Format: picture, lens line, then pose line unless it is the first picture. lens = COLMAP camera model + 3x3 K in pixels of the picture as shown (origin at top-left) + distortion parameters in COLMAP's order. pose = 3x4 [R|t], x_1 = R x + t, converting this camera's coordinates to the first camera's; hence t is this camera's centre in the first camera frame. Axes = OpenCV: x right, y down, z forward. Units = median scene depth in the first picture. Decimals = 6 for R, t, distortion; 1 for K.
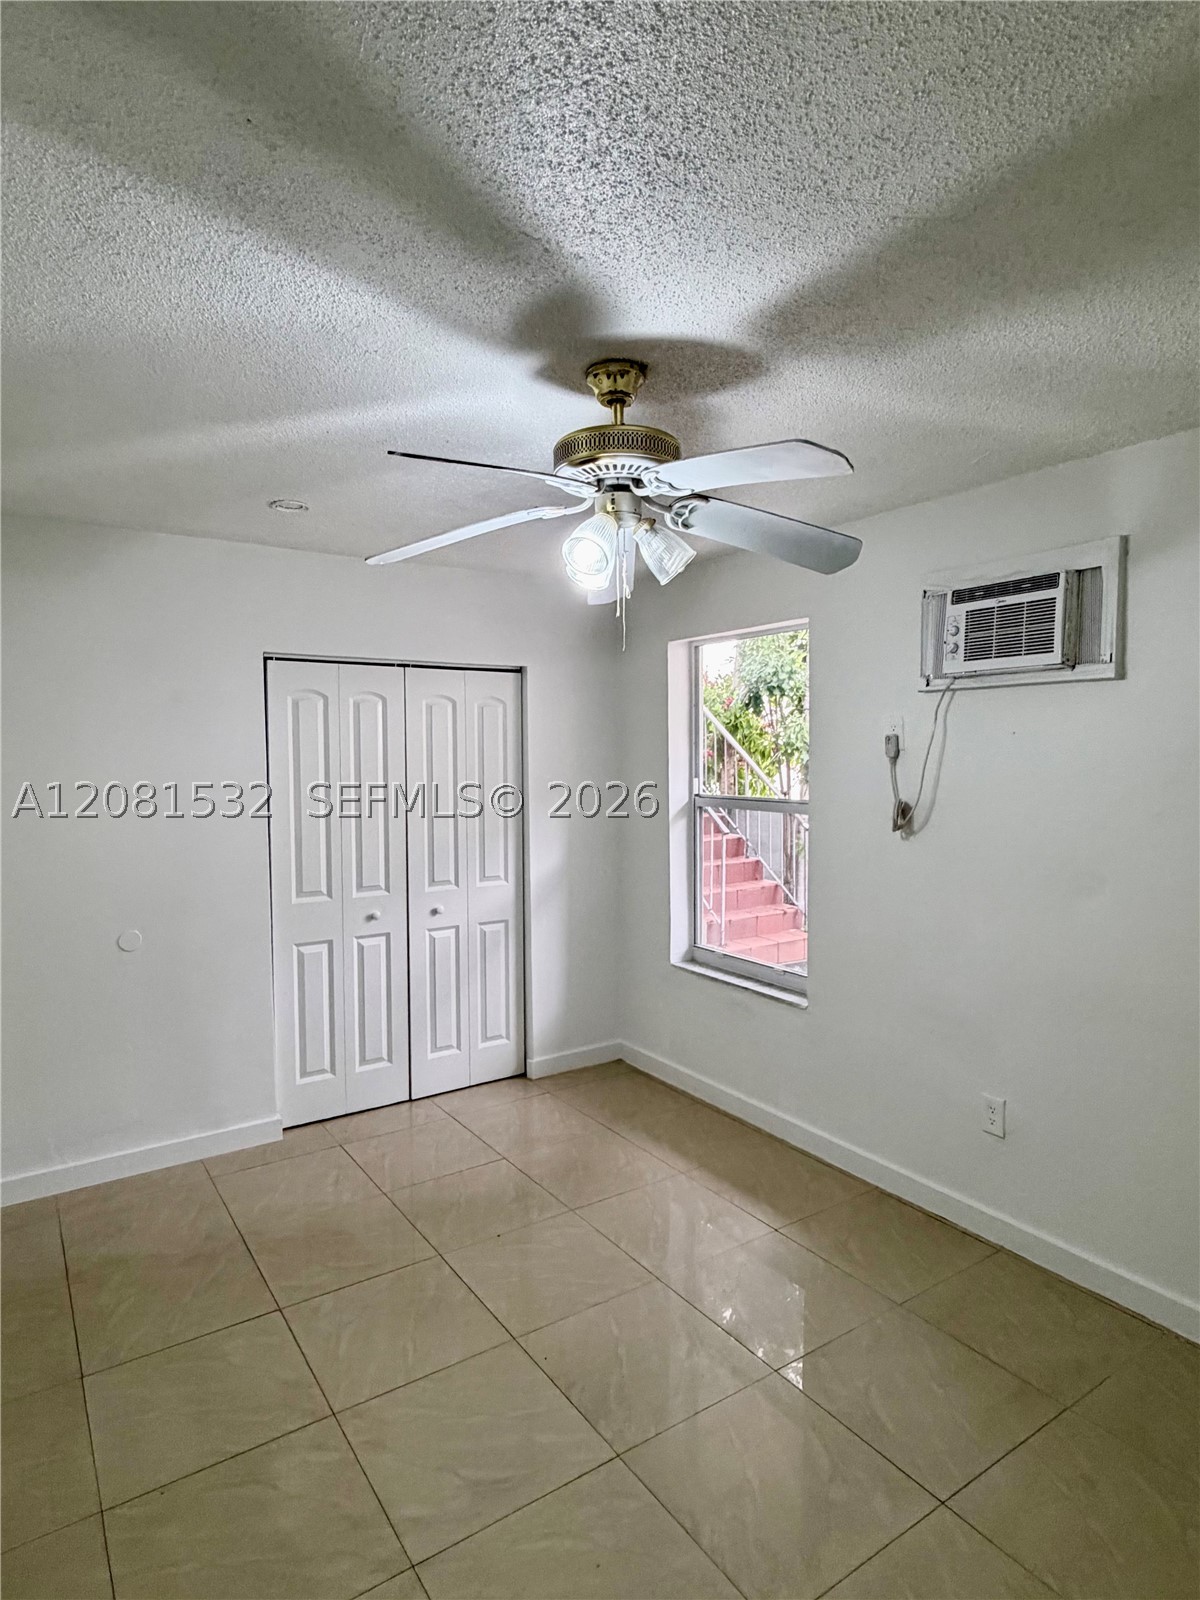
lens RADIAL K [[901.9, 0, 600.0], [0, 901.9, 800.0], [0, 0, 1]] dist [0.004867, 0.002015]
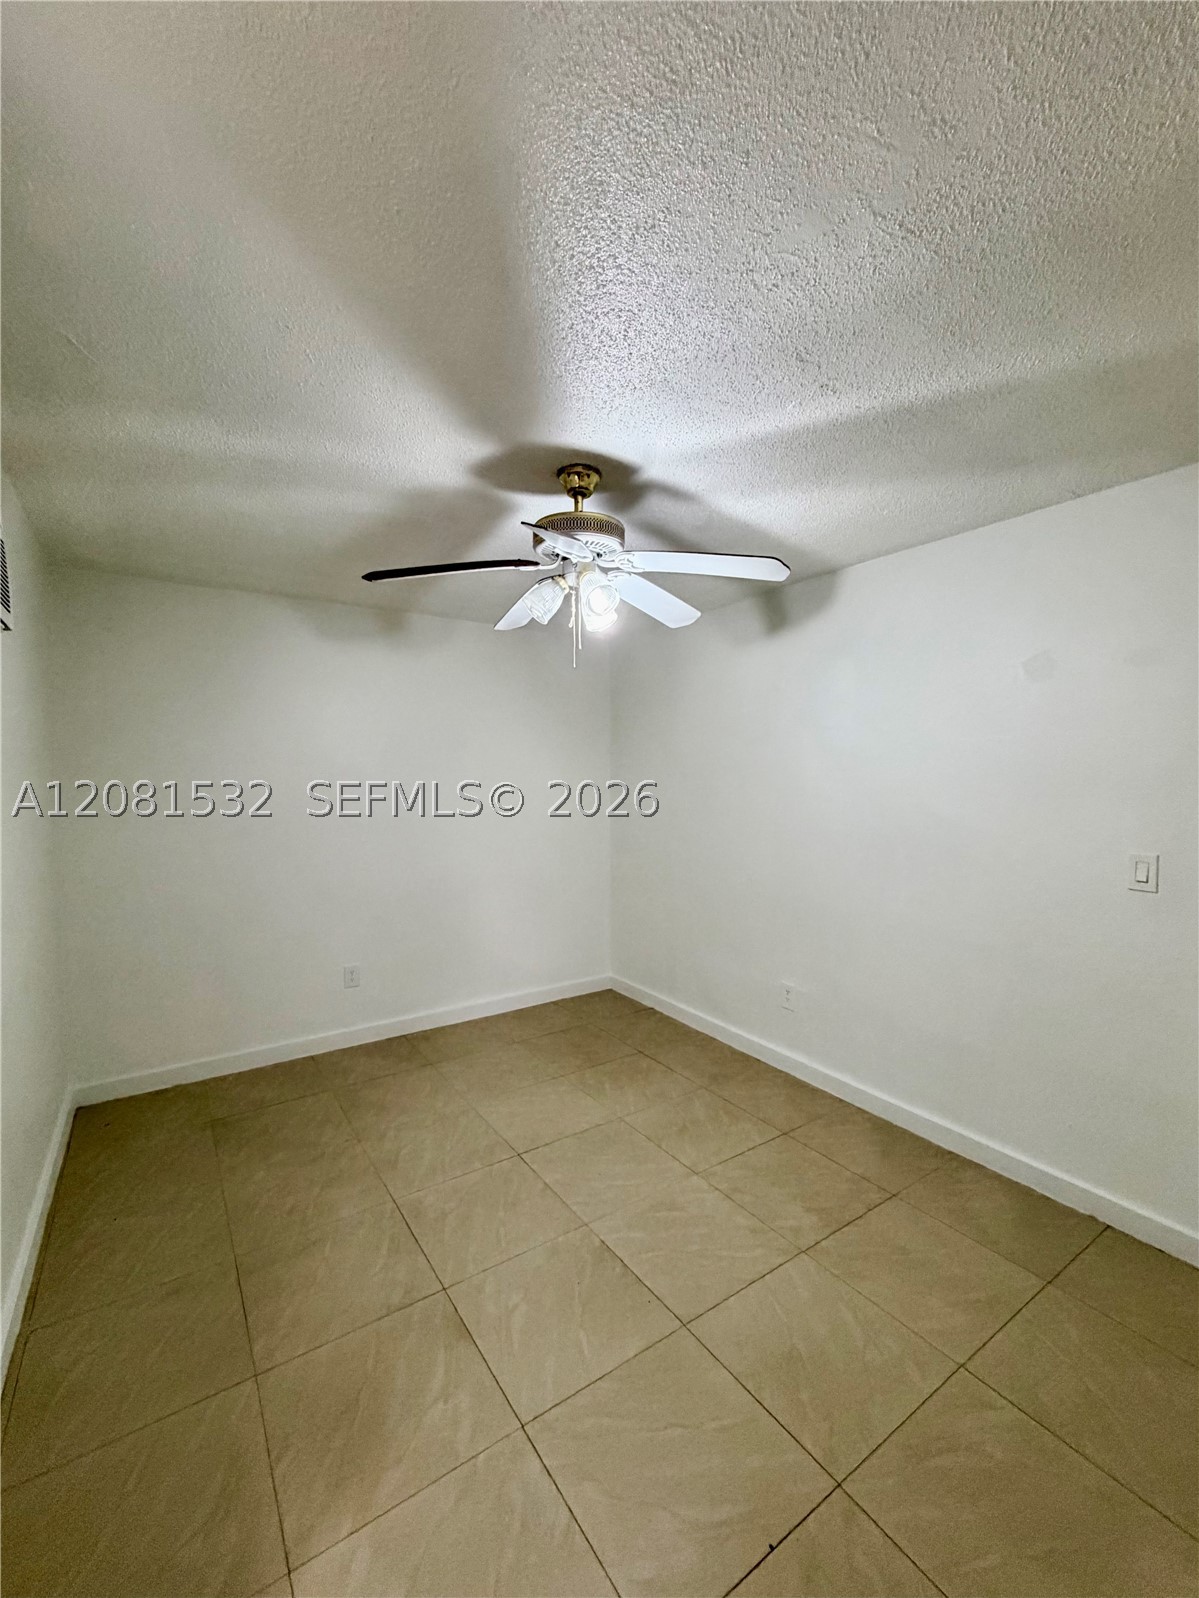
lens RADIAL K [[661.3, 0, 600.1], [0, 661.3, 793.3], [0, 0, 1]] dist [0.000810, 0.000027]
pose [[-0.999789, 0.006321, -0.019526, 0.007599], [0.004630, 0.996331, 0.085458, -0.031614], [0.019995, 0.085350, -0.996150, 1.013584]]
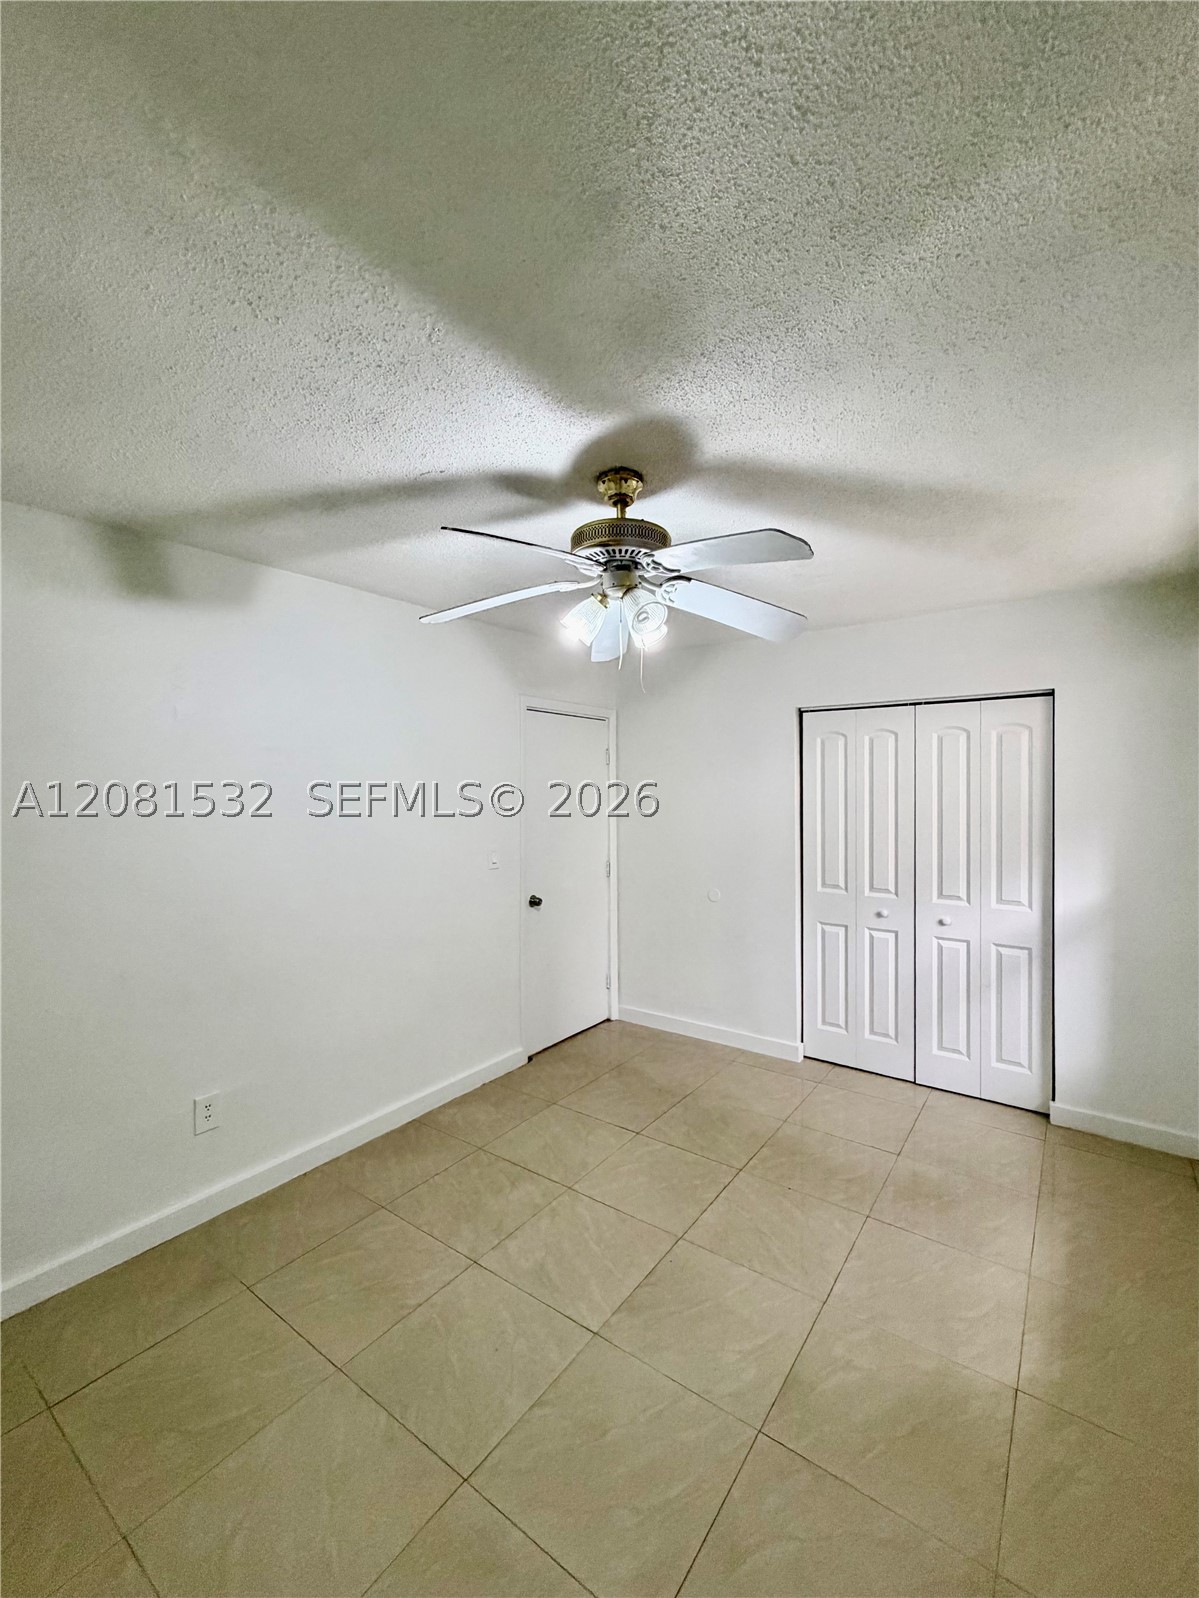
lens RADIAL K [[661.3, 0, 600.1], [0, 661.3, 793.3], [0, 0, 1]] dist [0.000810, 0.000027]
pose [[0.346156, 0.014672, -0.938062, 0.442814], [-0.046683, 0.998908, -0.001603, -0.013569], [0.937015, 0.044346, 0.346463, 0.329395]]
